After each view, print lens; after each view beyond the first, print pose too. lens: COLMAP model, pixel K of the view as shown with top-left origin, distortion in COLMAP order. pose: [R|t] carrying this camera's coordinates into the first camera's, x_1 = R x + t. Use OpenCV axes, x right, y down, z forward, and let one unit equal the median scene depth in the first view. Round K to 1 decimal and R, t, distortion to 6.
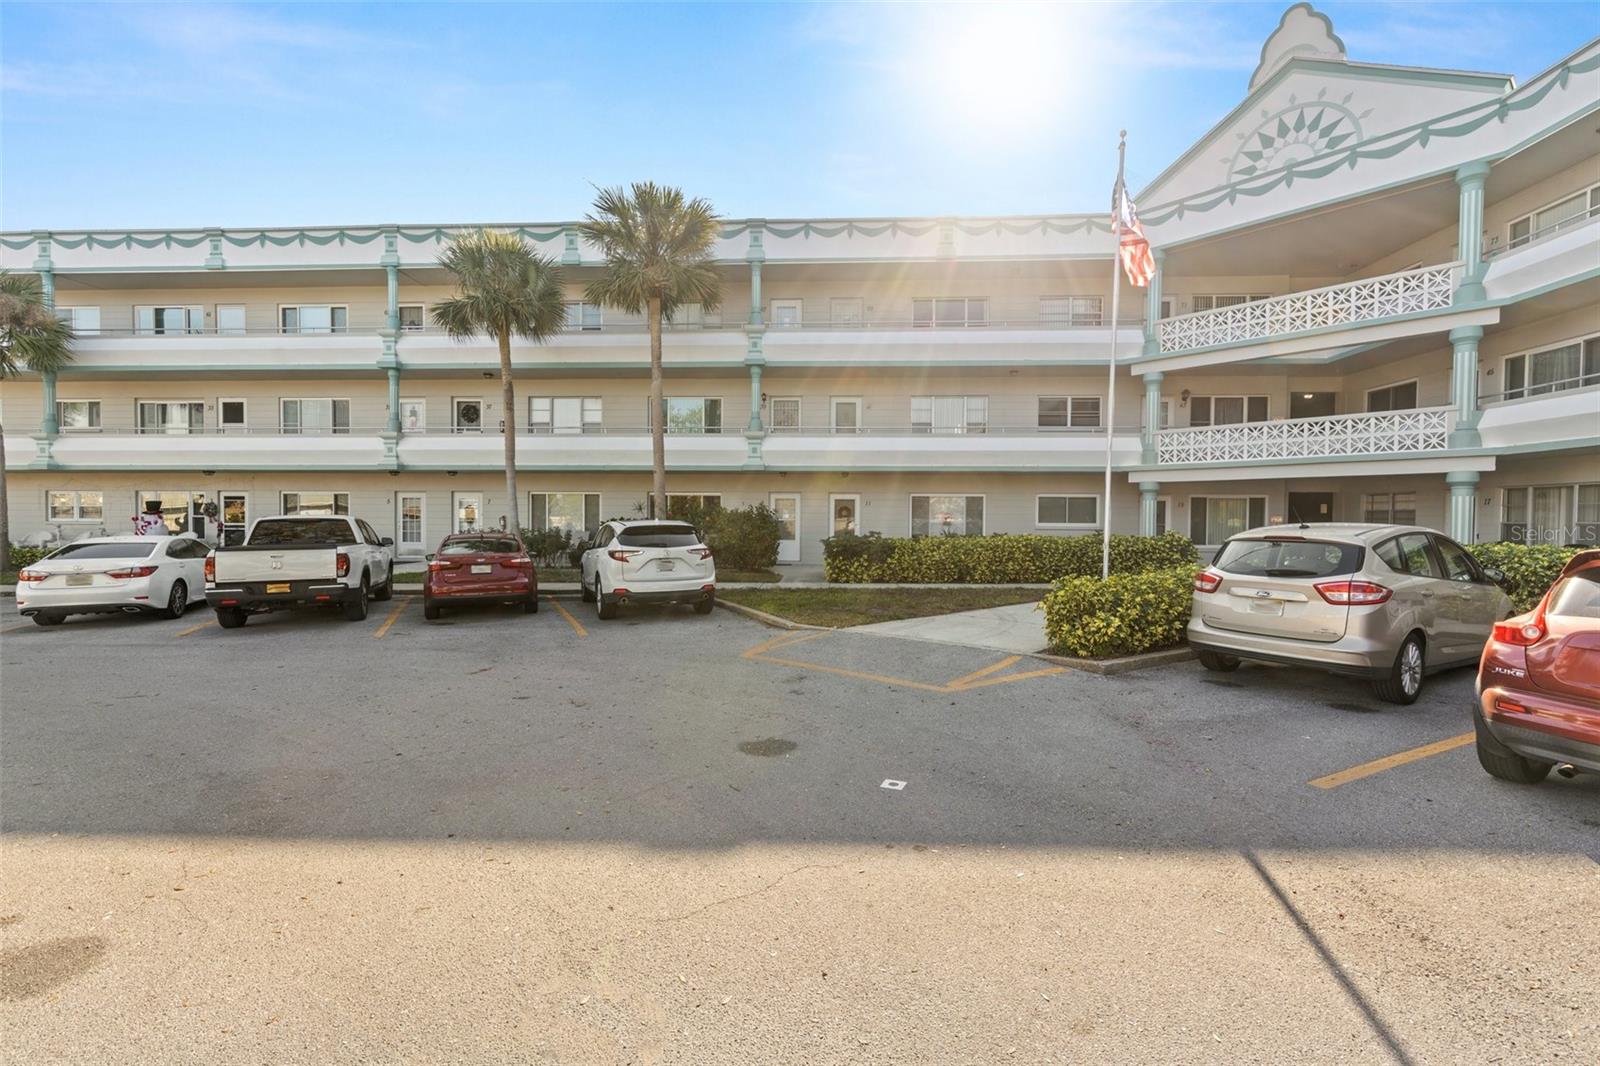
lens RADIAL K [[724.0, 0, 798.3], [0, 724.0, 527.3], [0, 0, 1]] dist [0.009716, -0.000995]
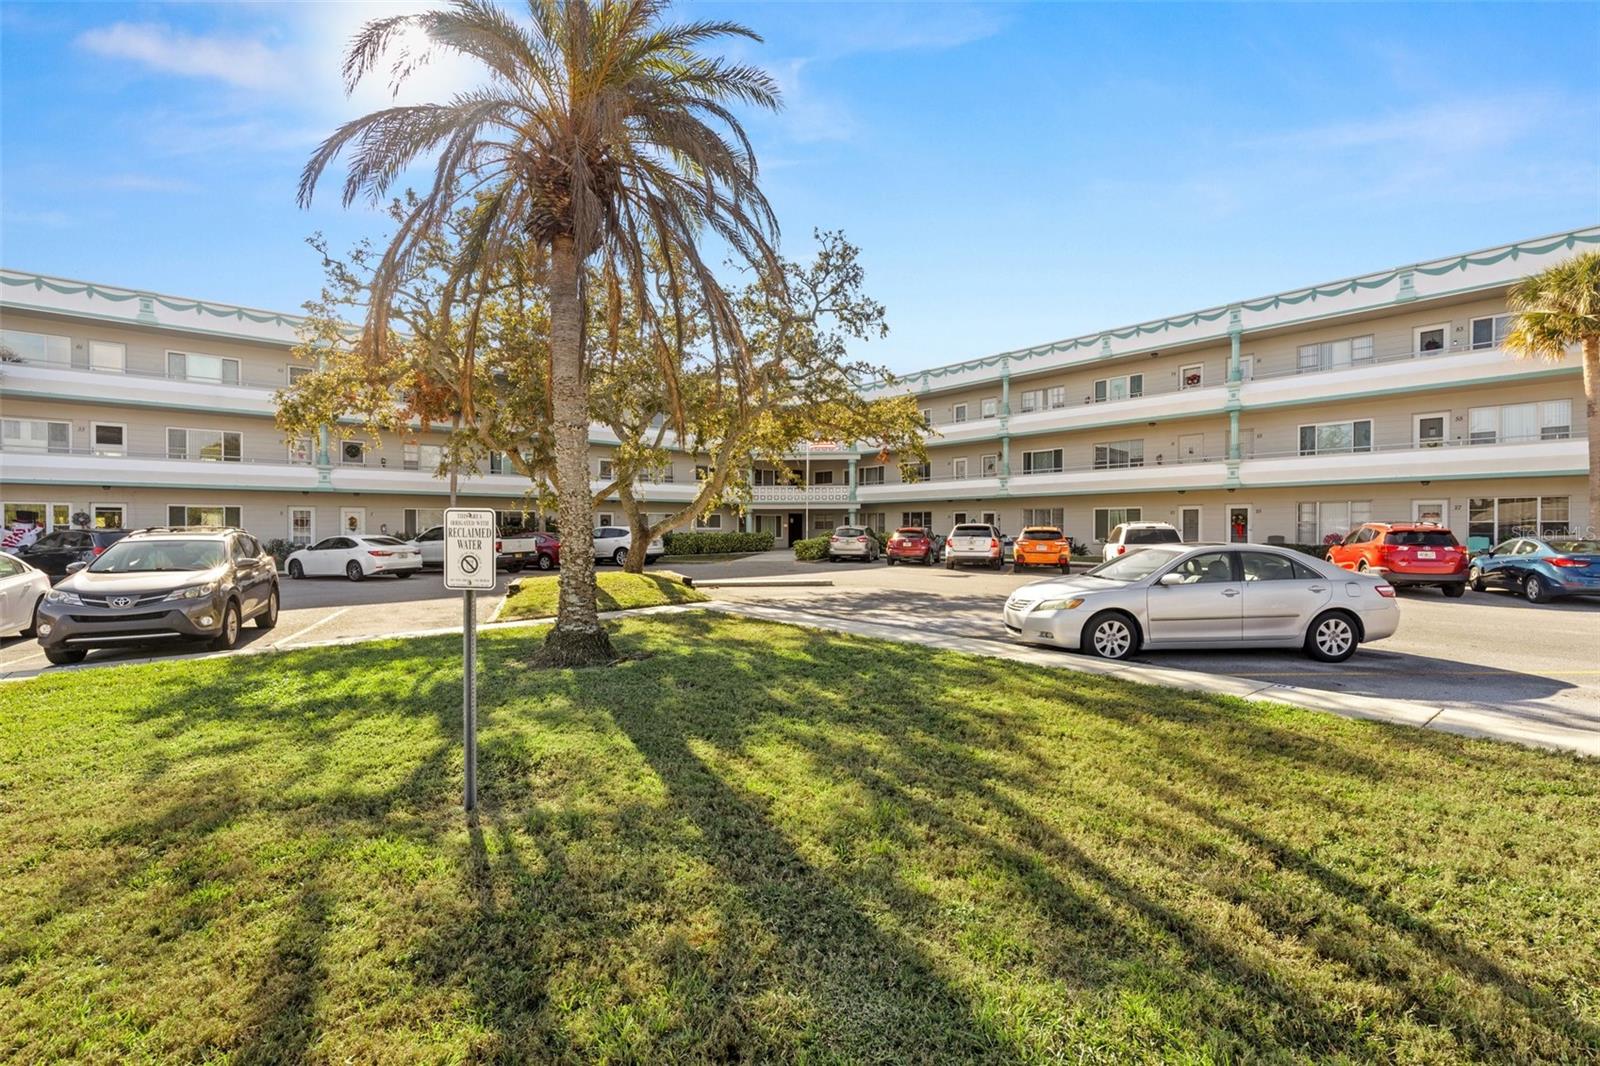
lens RADIAL K [[724.0, 0, 798.3], [0, 724.0, 527.3], [0, 0, 1]] dist [0.009716, -0.000995]
pose [[0.721921, -0.003901, 0.691964, -0.897699], [0.011963, 0.999905, -0.006843, 0.011989], [-0.691872, 0.013219, 0.721900, -0.676607]]
